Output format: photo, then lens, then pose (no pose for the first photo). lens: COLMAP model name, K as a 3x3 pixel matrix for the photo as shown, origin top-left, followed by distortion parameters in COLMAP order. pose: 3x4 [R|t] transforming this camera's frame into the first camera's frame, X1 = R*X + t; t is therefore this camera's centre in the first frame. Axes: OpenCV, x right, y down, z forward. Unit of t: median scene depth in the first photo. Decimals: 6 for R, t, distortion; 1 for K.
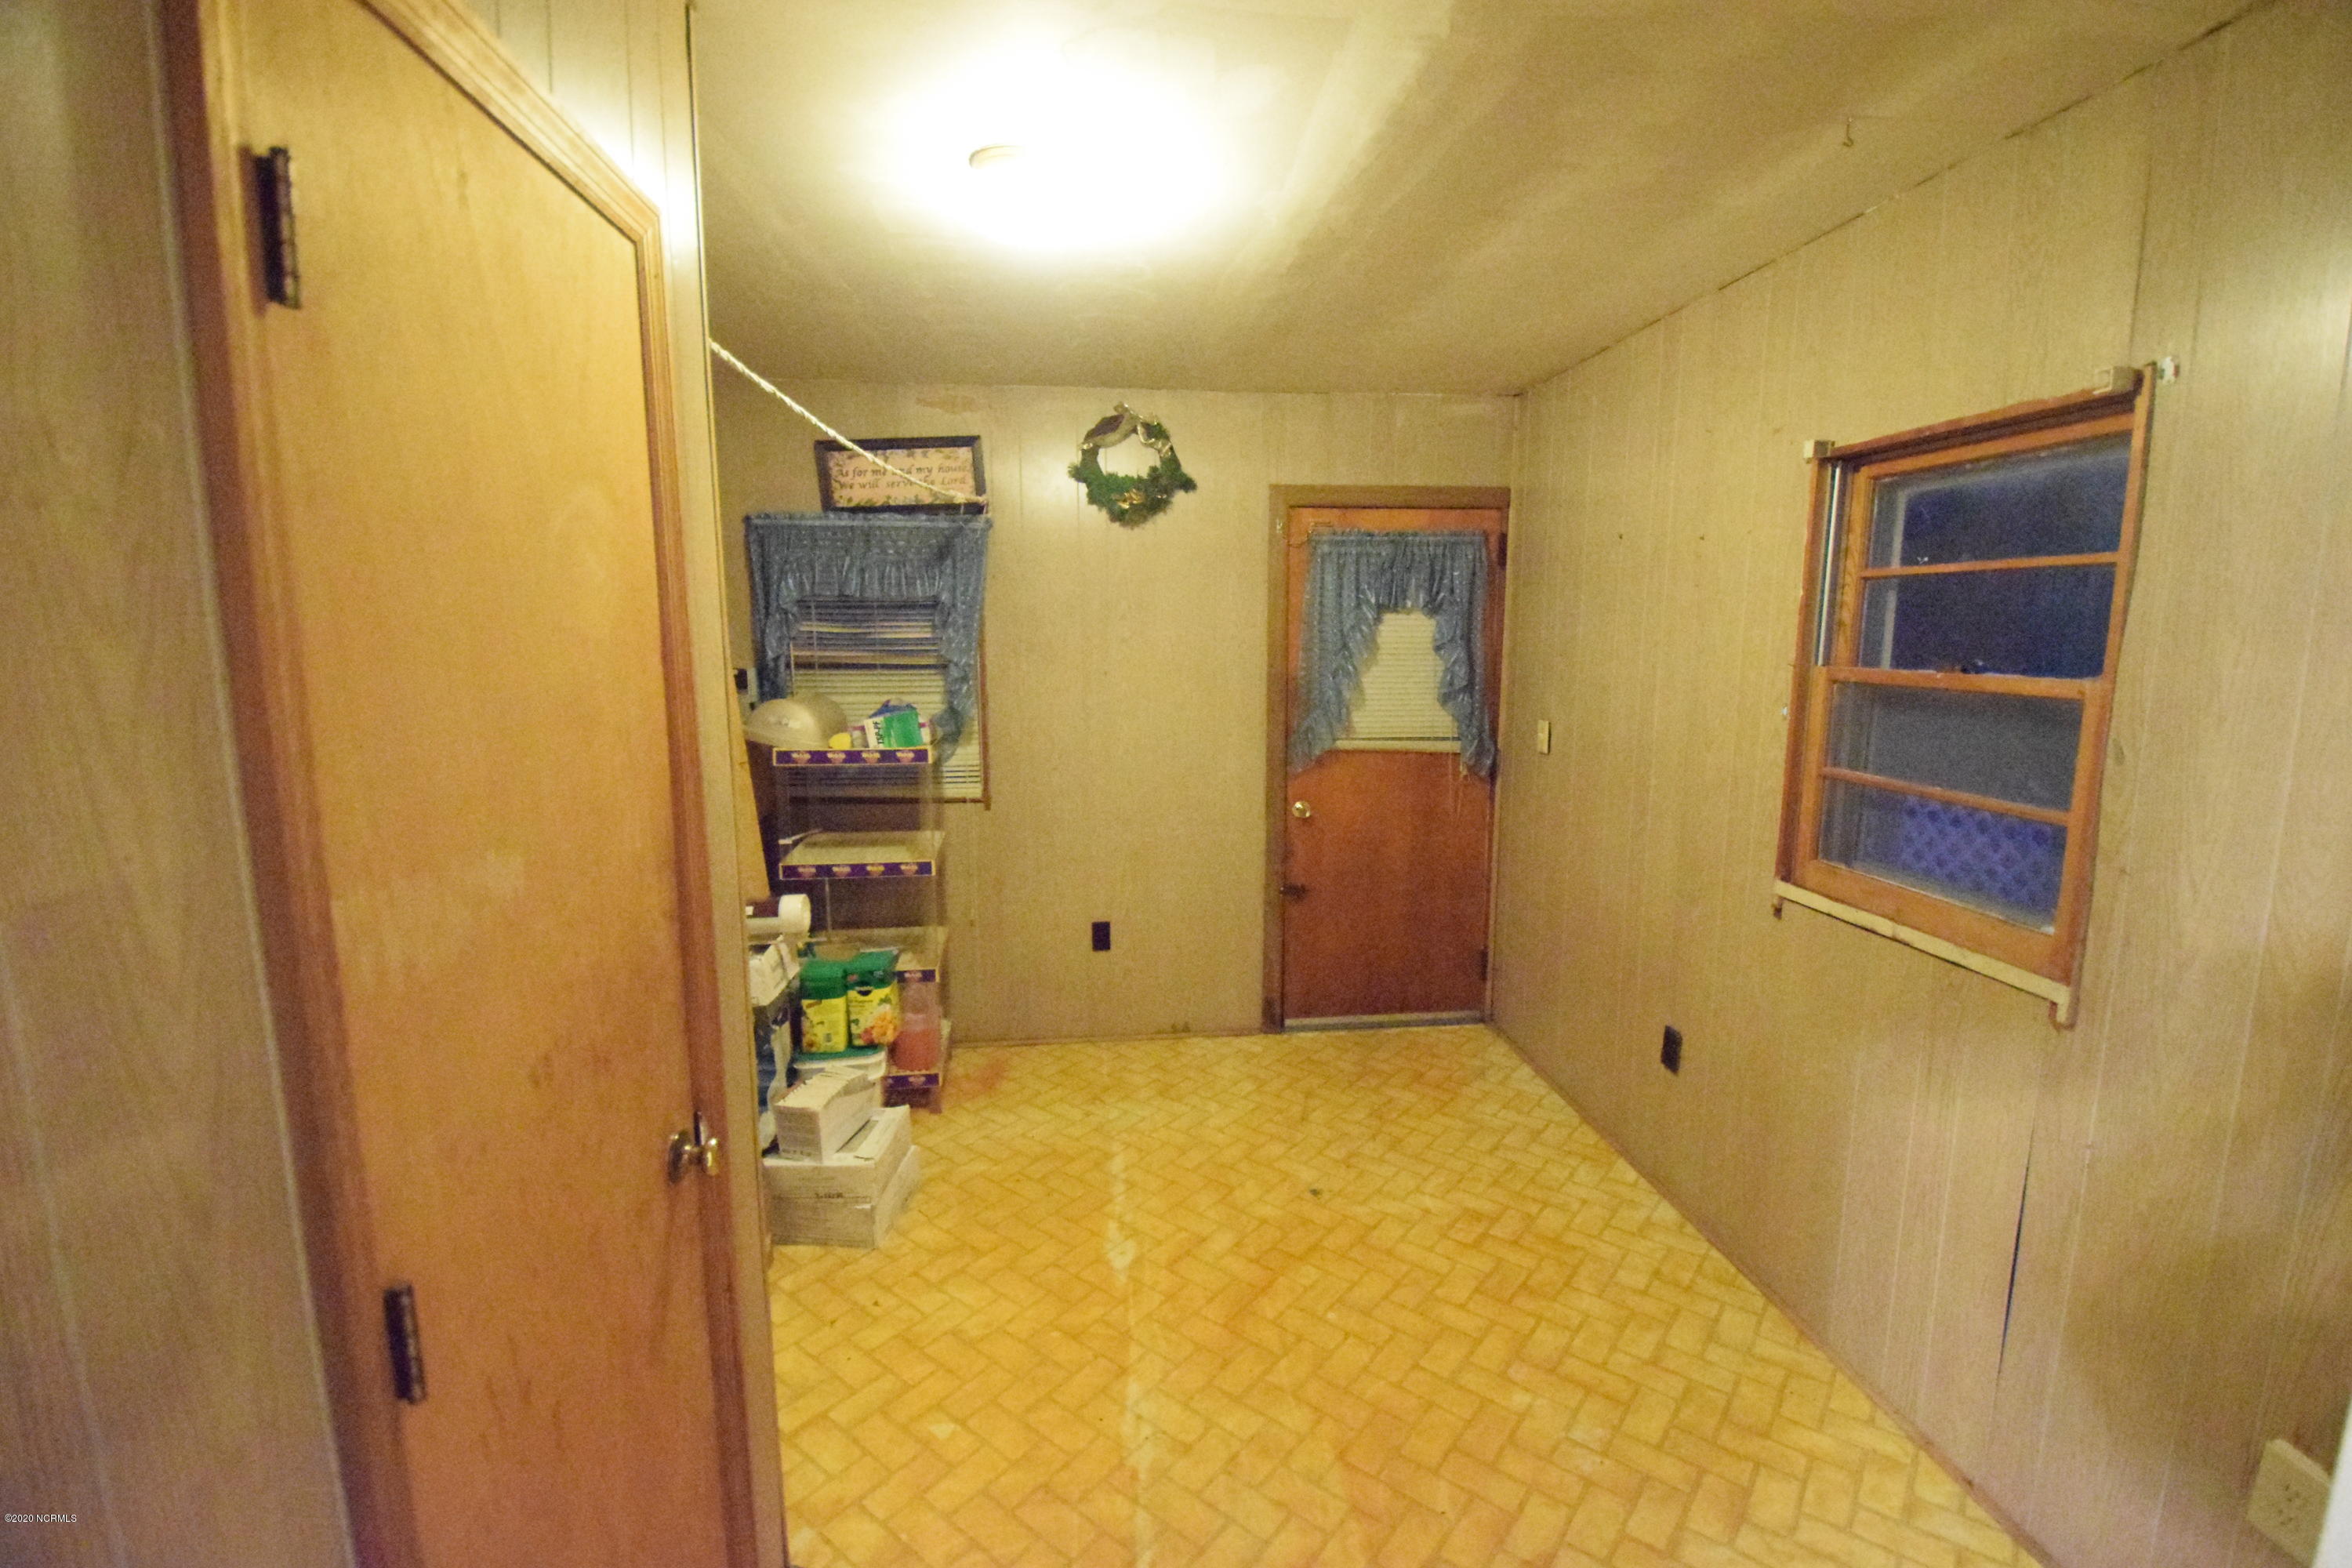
lens RADIAL K [[1014.9, 0, 1216.0], [0, 1014.9, 776.2], [0, 0, 1]] dist [-0.000876, -0.008521]
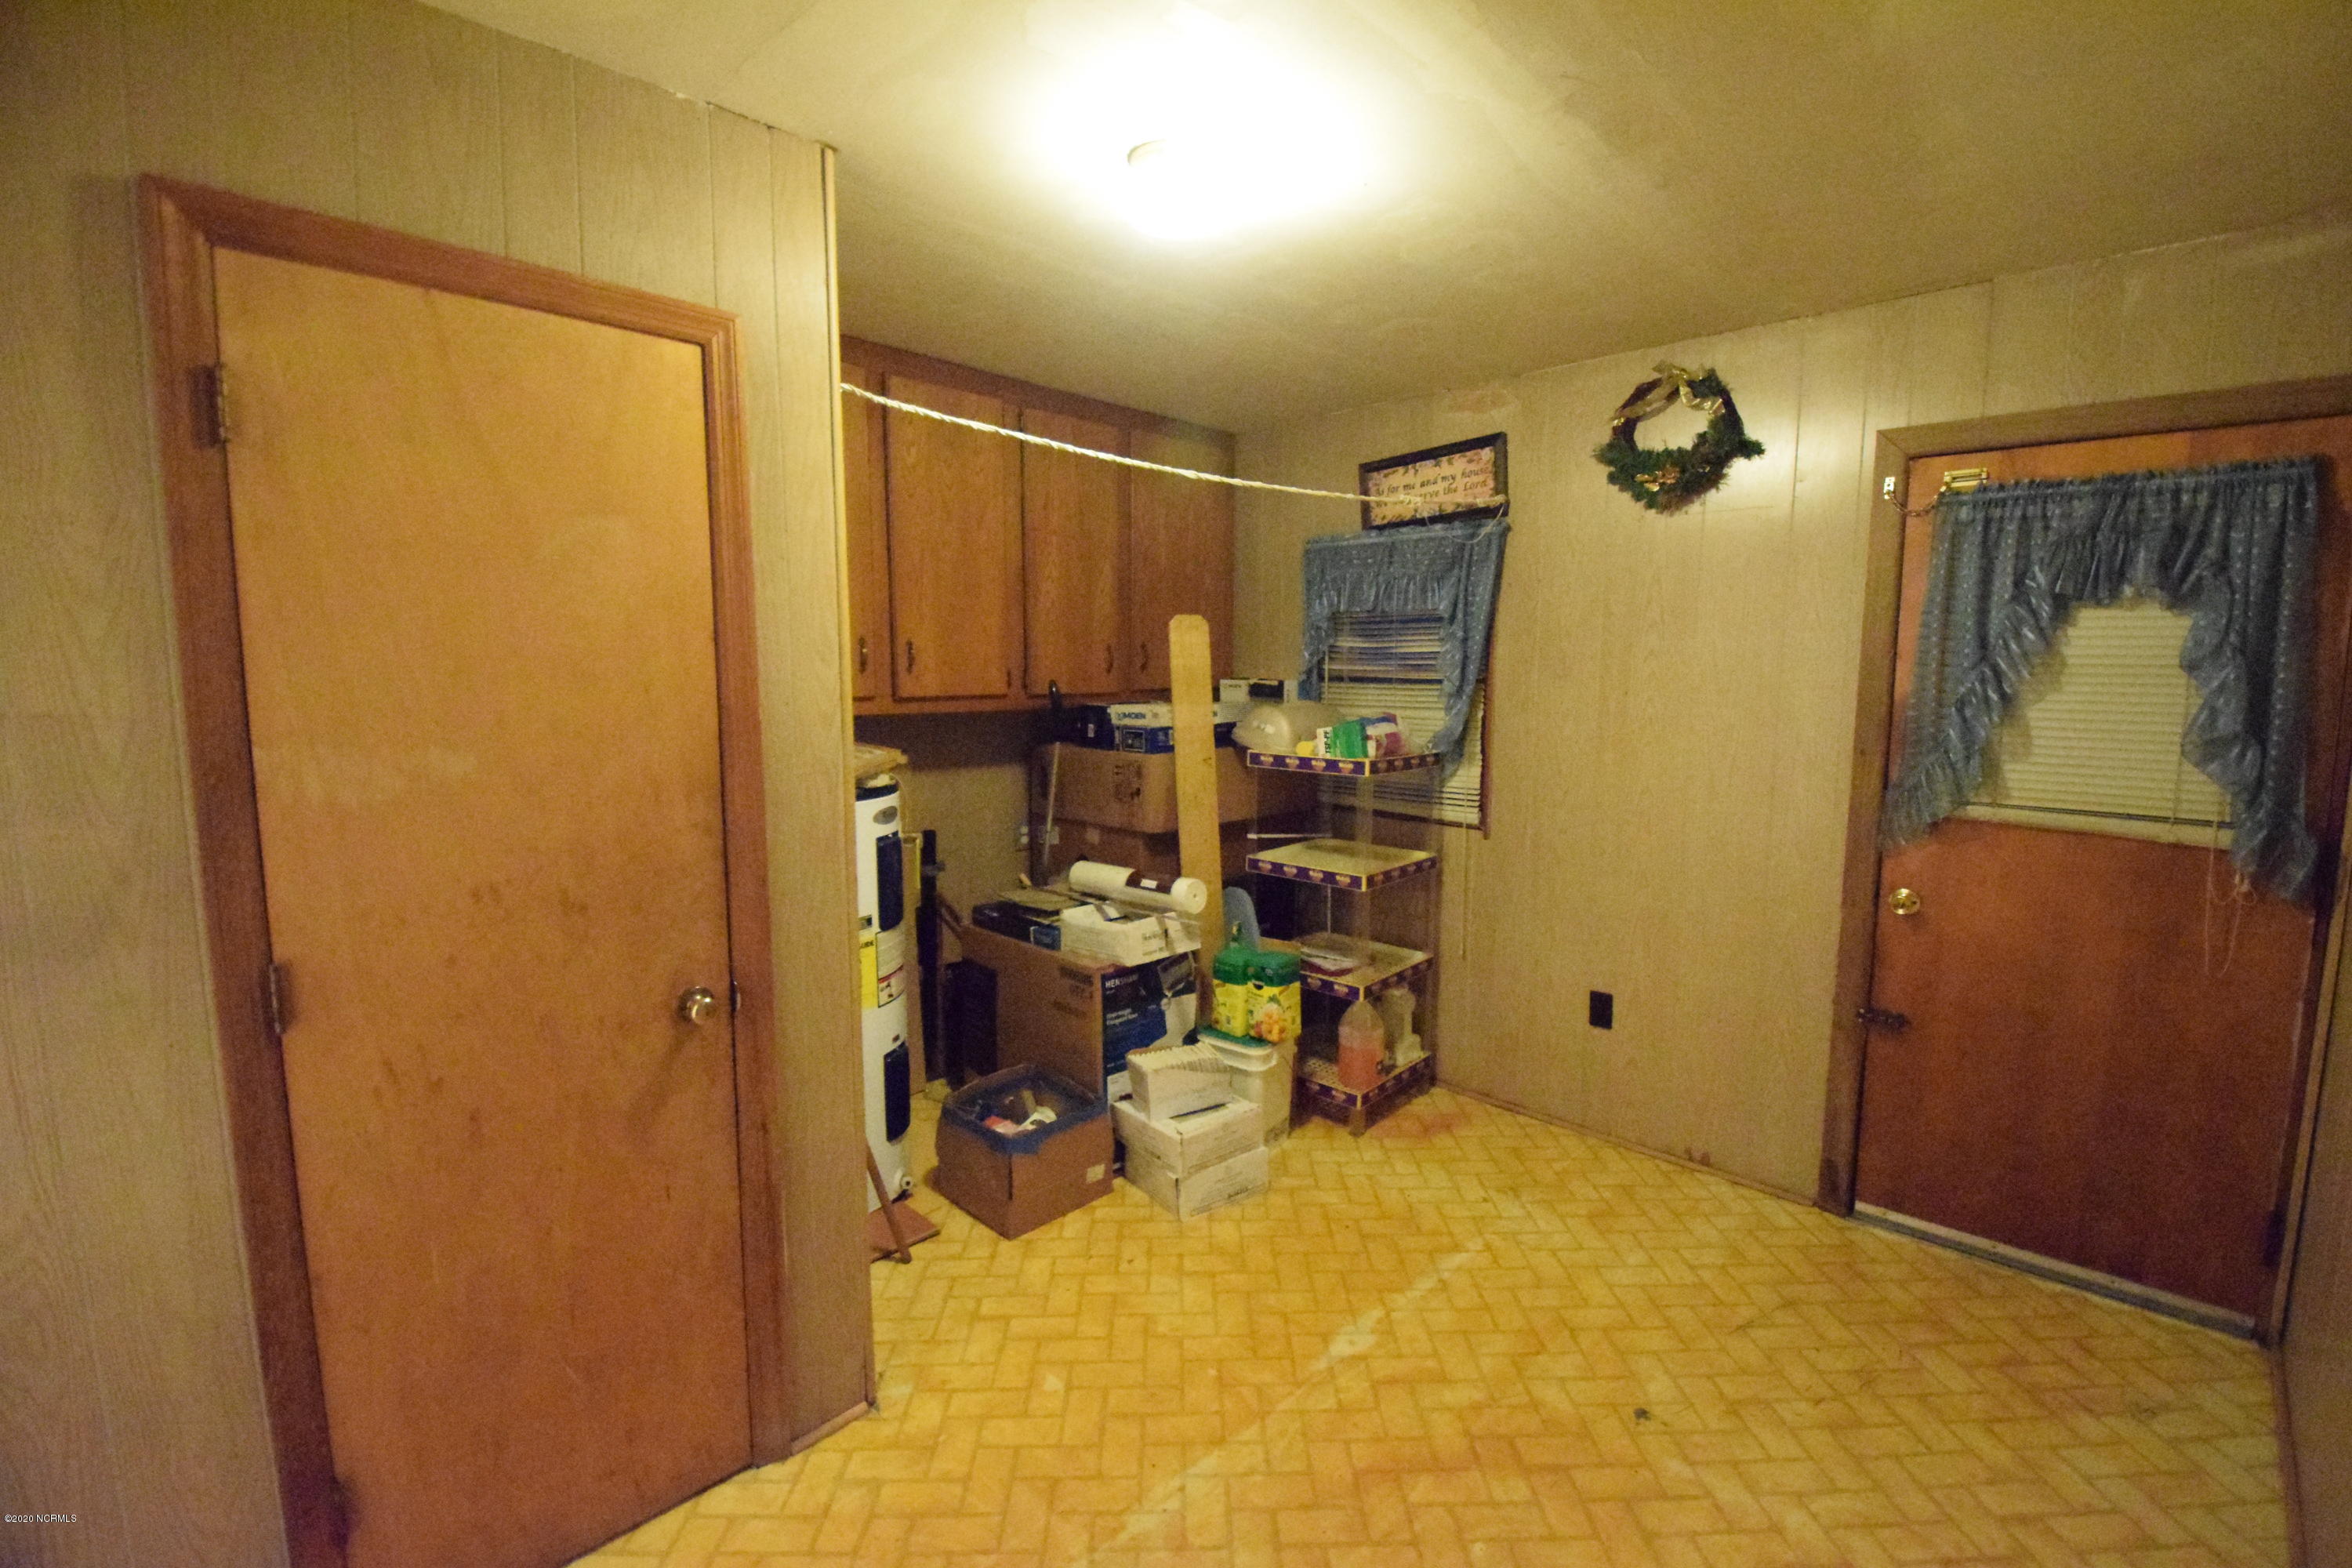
lens RADIAL K [[1014.9, 0, 1155.0], [0, 1014.9, 772.4], [0, 0, 1]] dist [-0.000876, -0.008521]
pose [[0.637373, 0.084701, -0.765886, 0.294526], [-0.111605, 0.993607, 0.017007, -0.009211], [0.762430, 0.074637, 0.642752, 0.188810]]
